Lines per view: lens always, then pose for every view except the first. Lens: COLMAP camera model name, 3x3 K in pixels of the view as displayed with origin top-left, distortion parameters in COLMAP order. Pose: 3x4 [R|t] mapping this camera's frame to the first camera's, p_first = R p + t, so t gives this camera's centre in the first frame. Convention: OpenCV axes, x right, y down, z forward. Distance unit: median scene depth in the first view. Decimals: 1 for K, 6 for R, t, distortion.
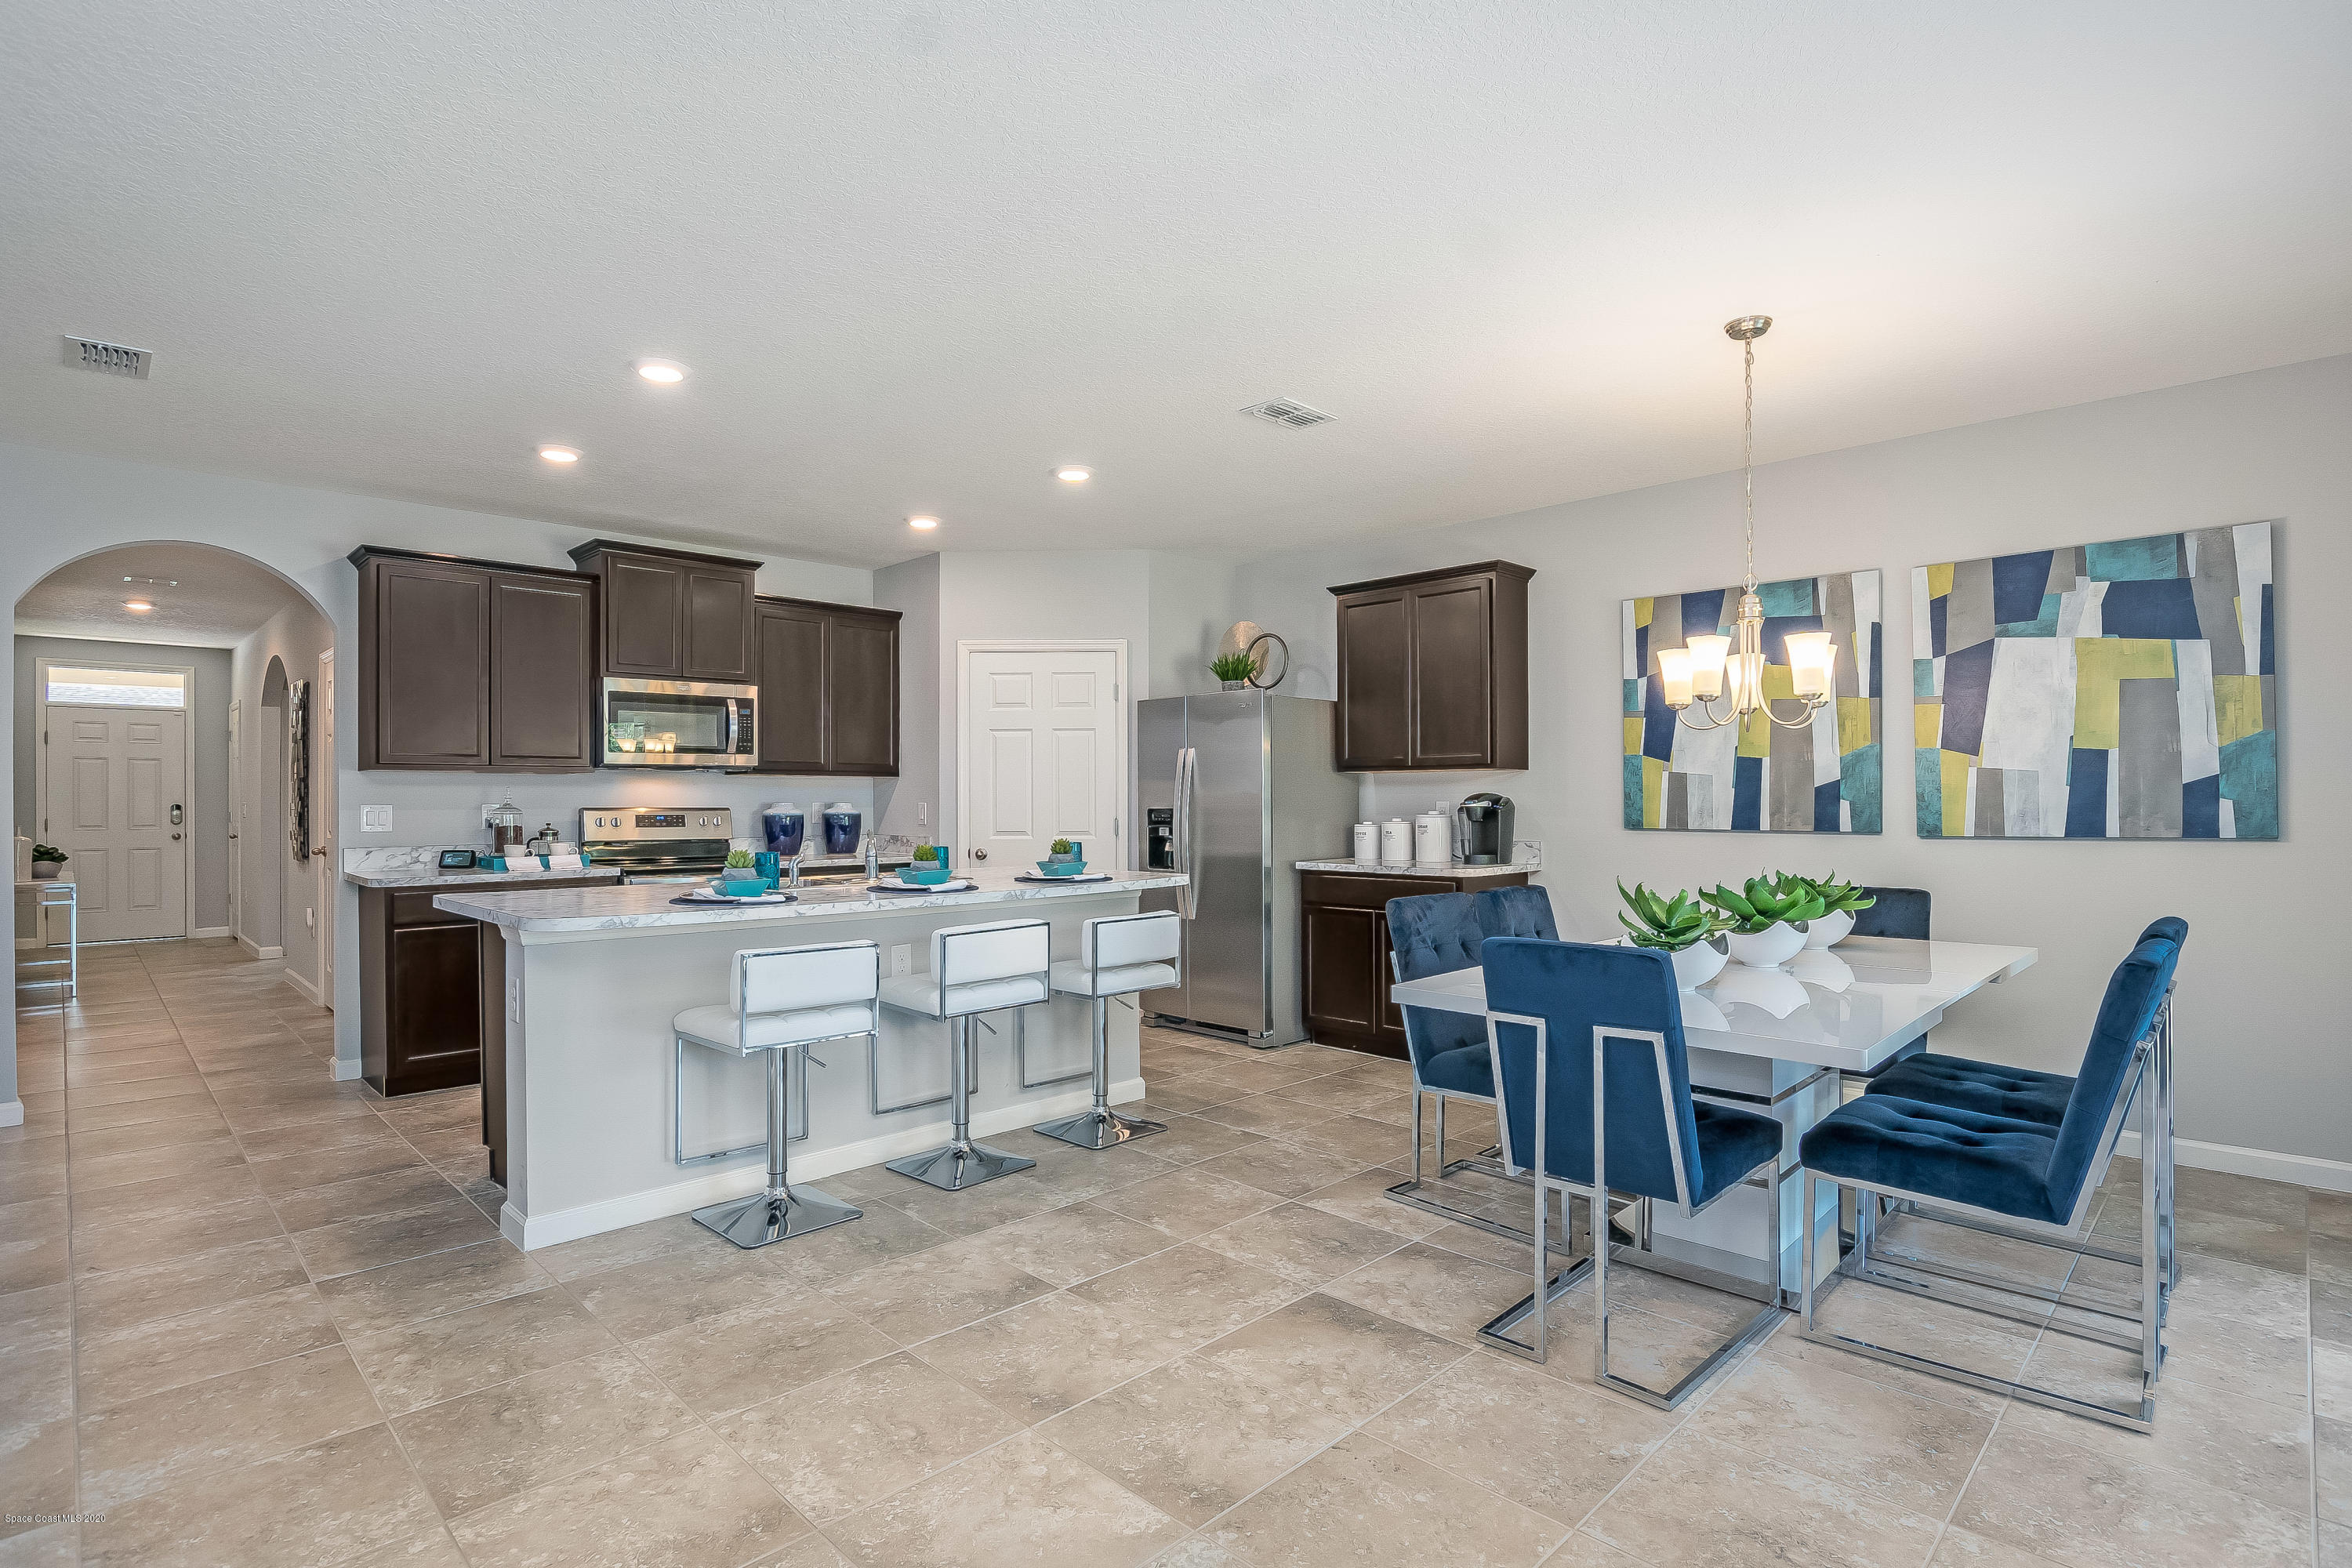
lens RADIAL K [[1158.7, 0, 1170.9], [0, 1158.7, 788.4], [0, 0, 1]] dist [-0.018301, -0.001006]
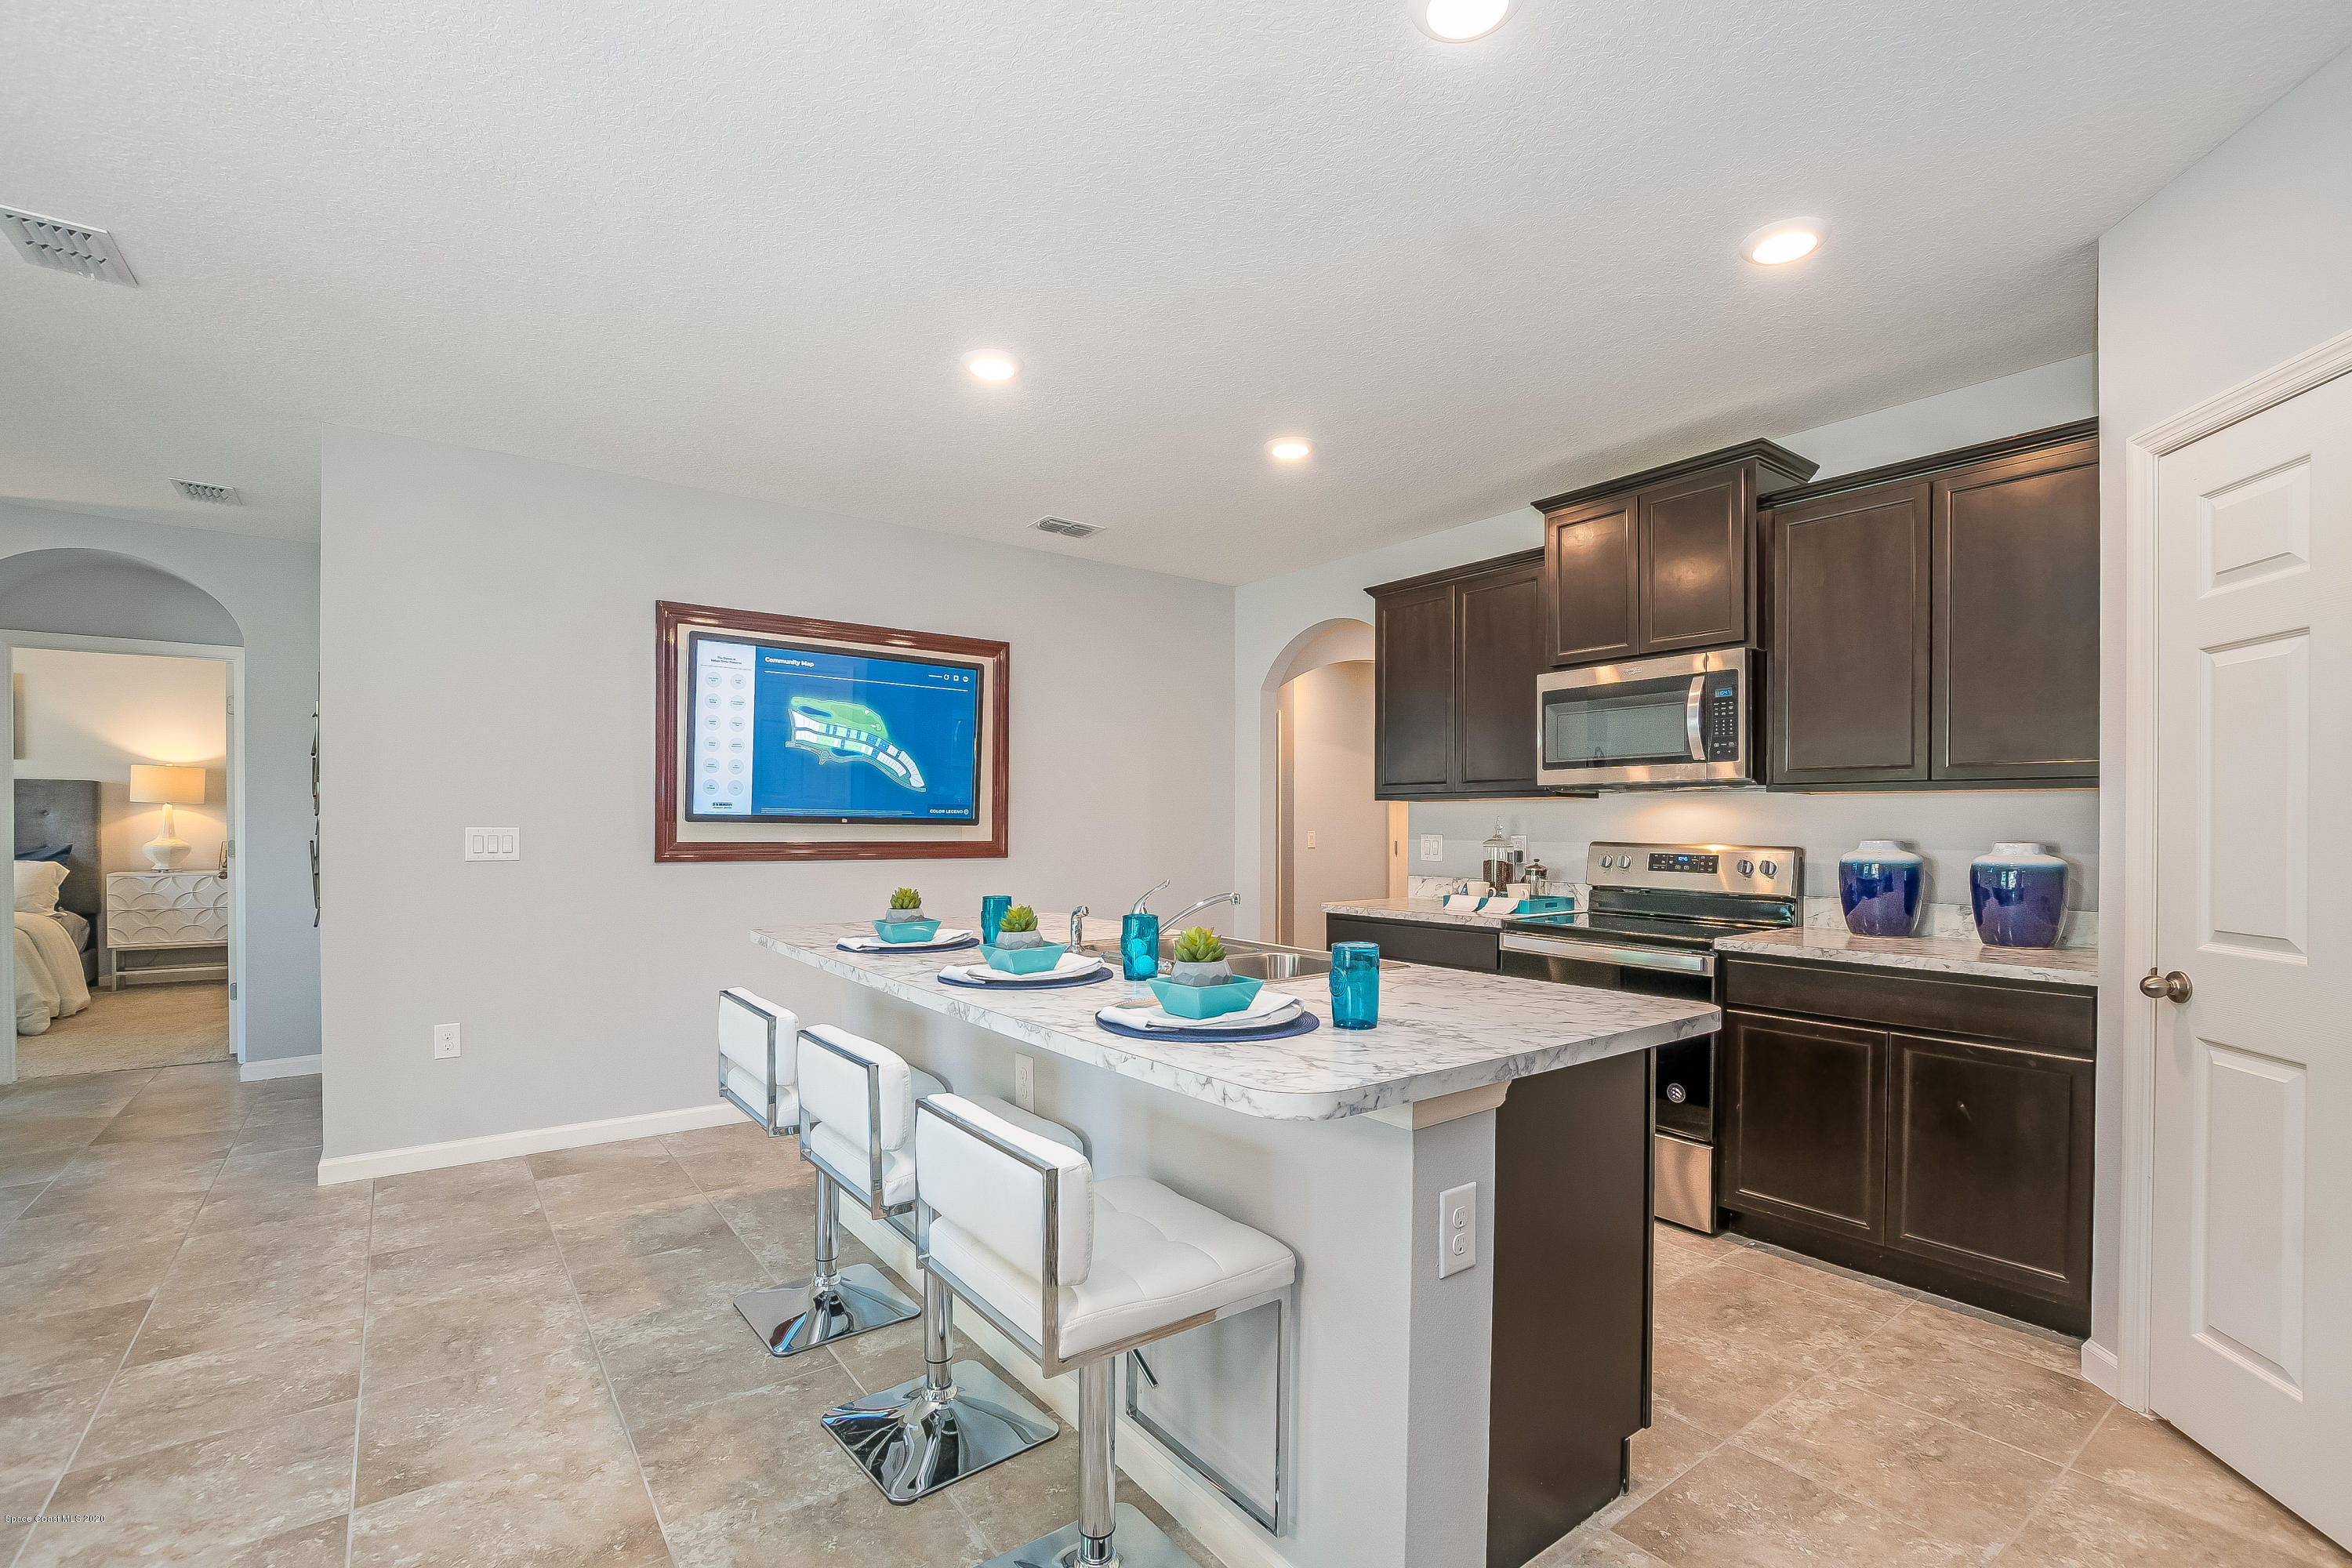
lens RADIAL K [[1077.7, 0, 1253.1], [0, 1077.7, 834.0], [0, 0, 1]] dist [-0.030336, 0.002520]
pose [[-0.123215, 0.008429, -0.992344, 0.261755], [-0.001811, 0.999960, 0.008719, 0.005934], [0.992378, 0.002872, -0.123195, 0.906599]]
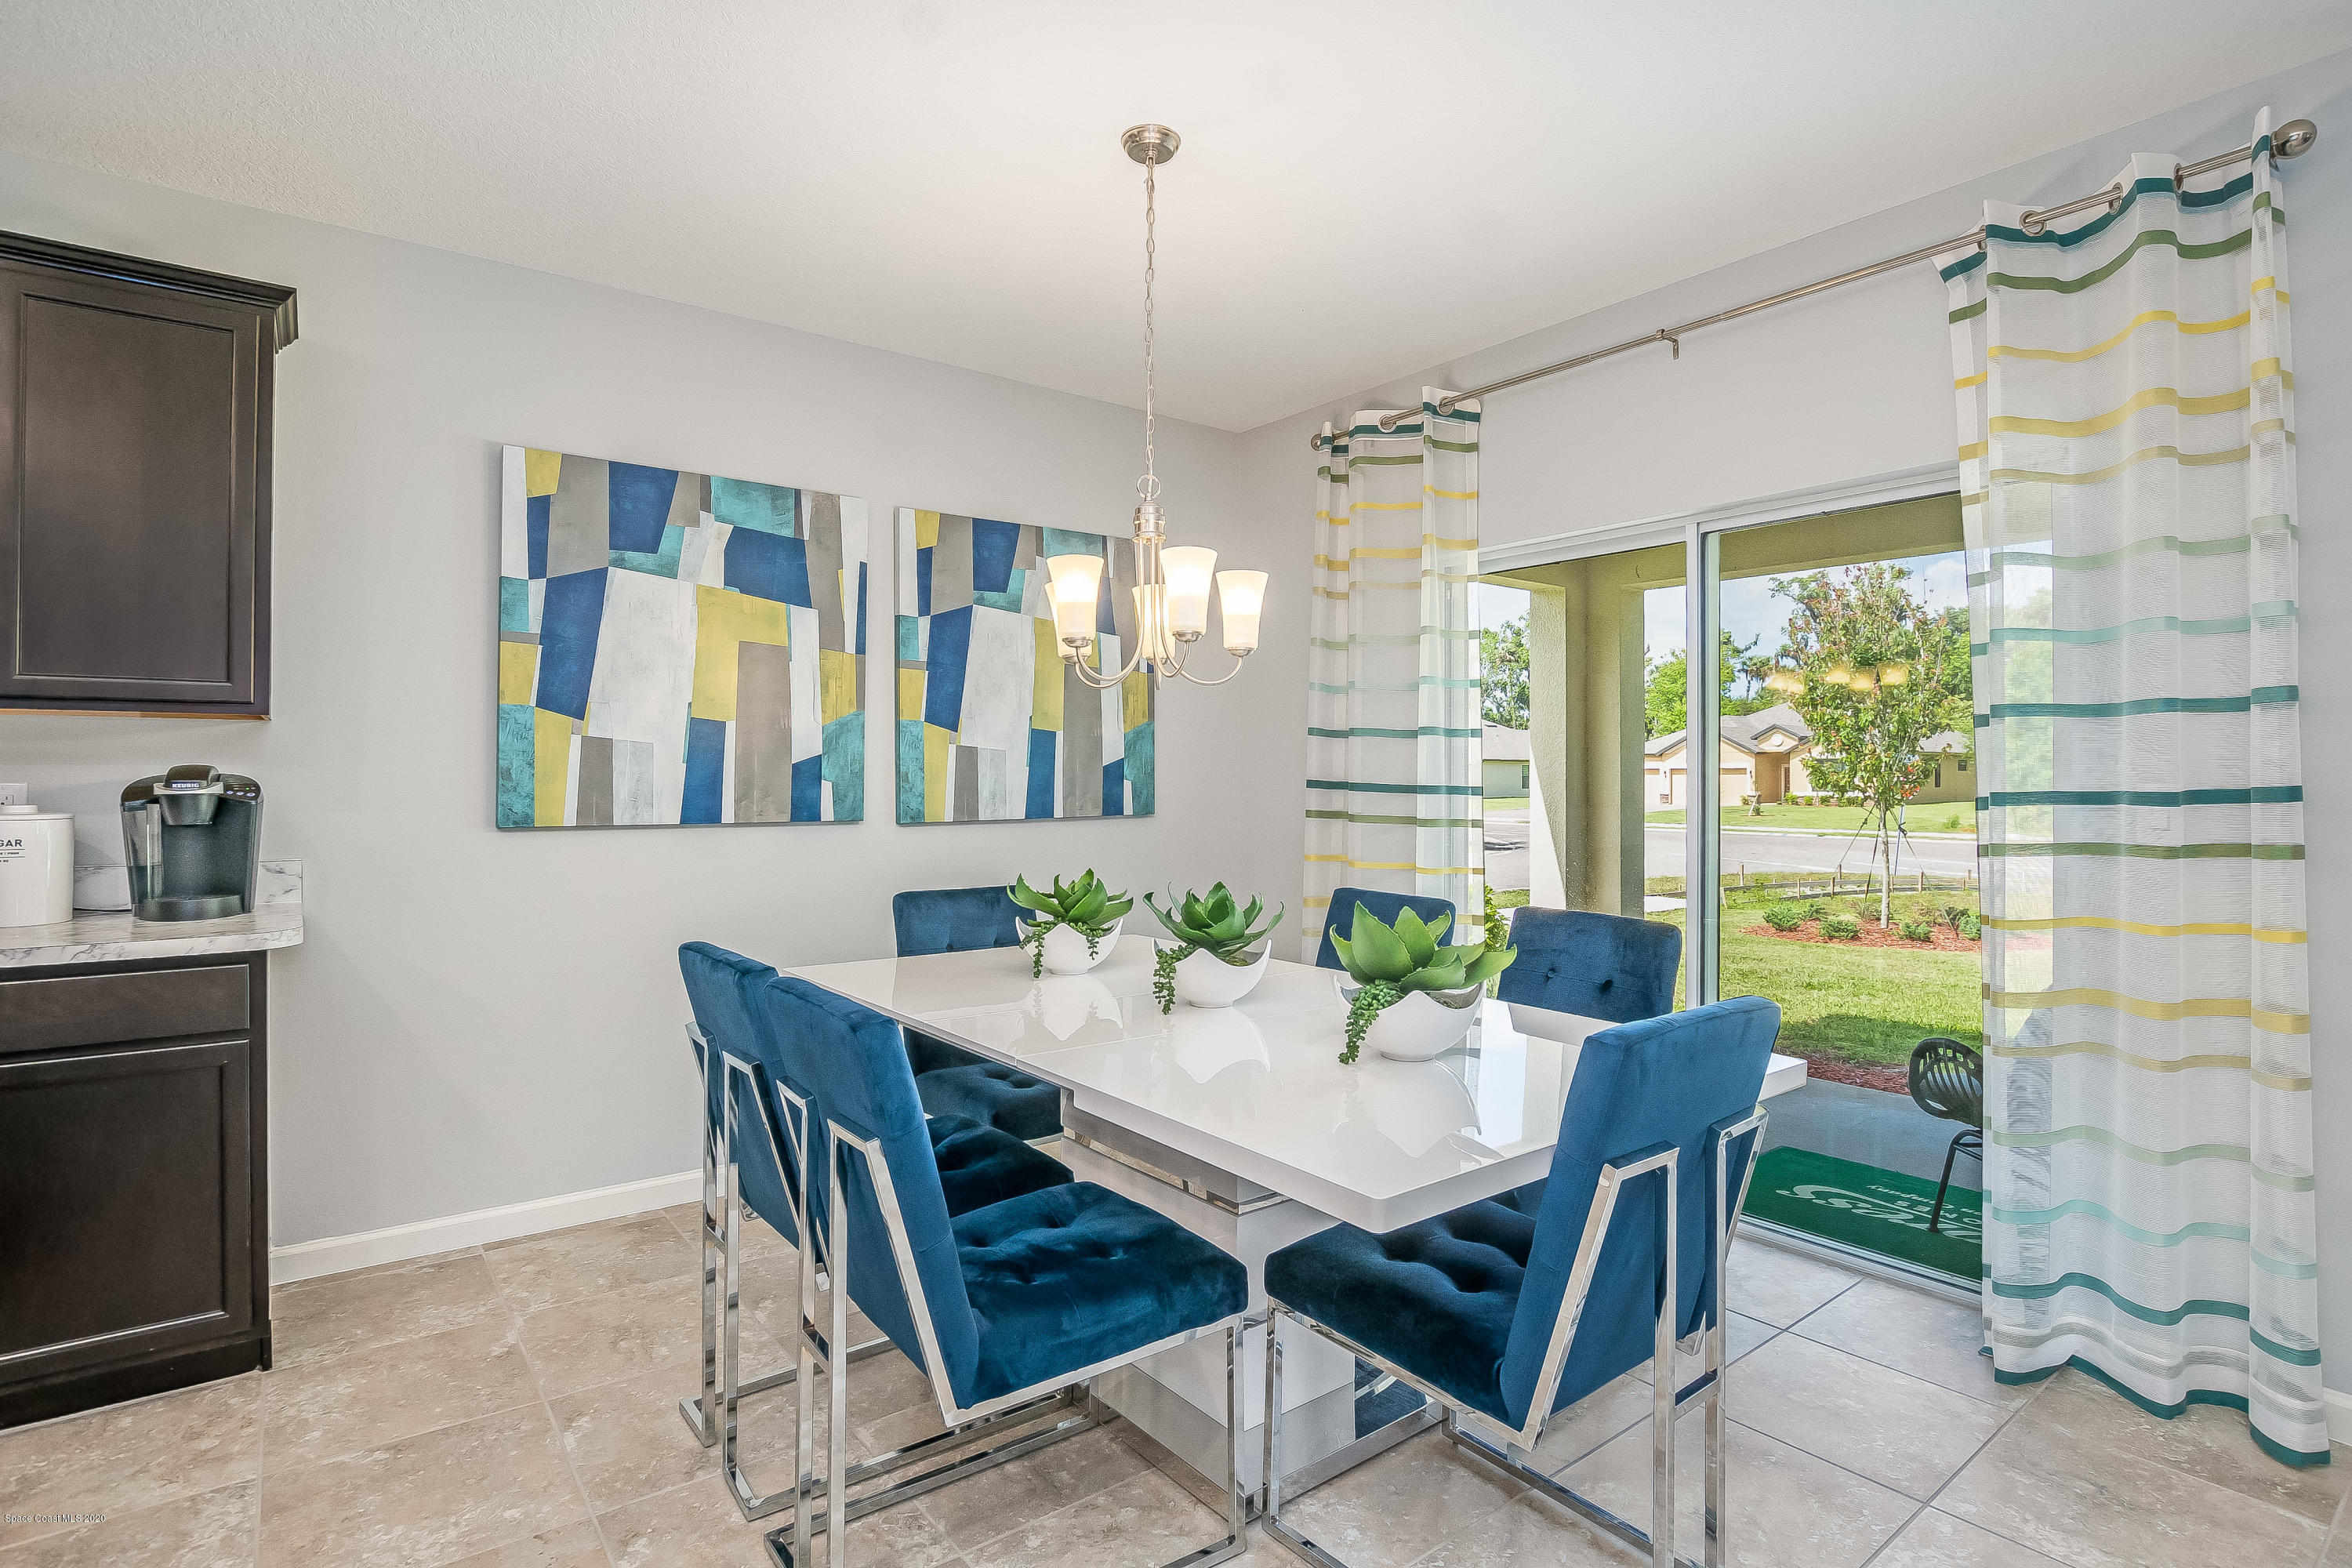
lens RADIAL K [[1158.7, 0, 1171.3], [0, 1158.7, 784.1], [0, 0, 1]] dist [-0.018301, -0.001006]
pose [[0.123839, -0.002091, 0.992300, -0.144251], [-0.011130, 0.999932, 0.003496, 0.005791], [-0.992240, -0.011477, 0.123807, 0.570507]]
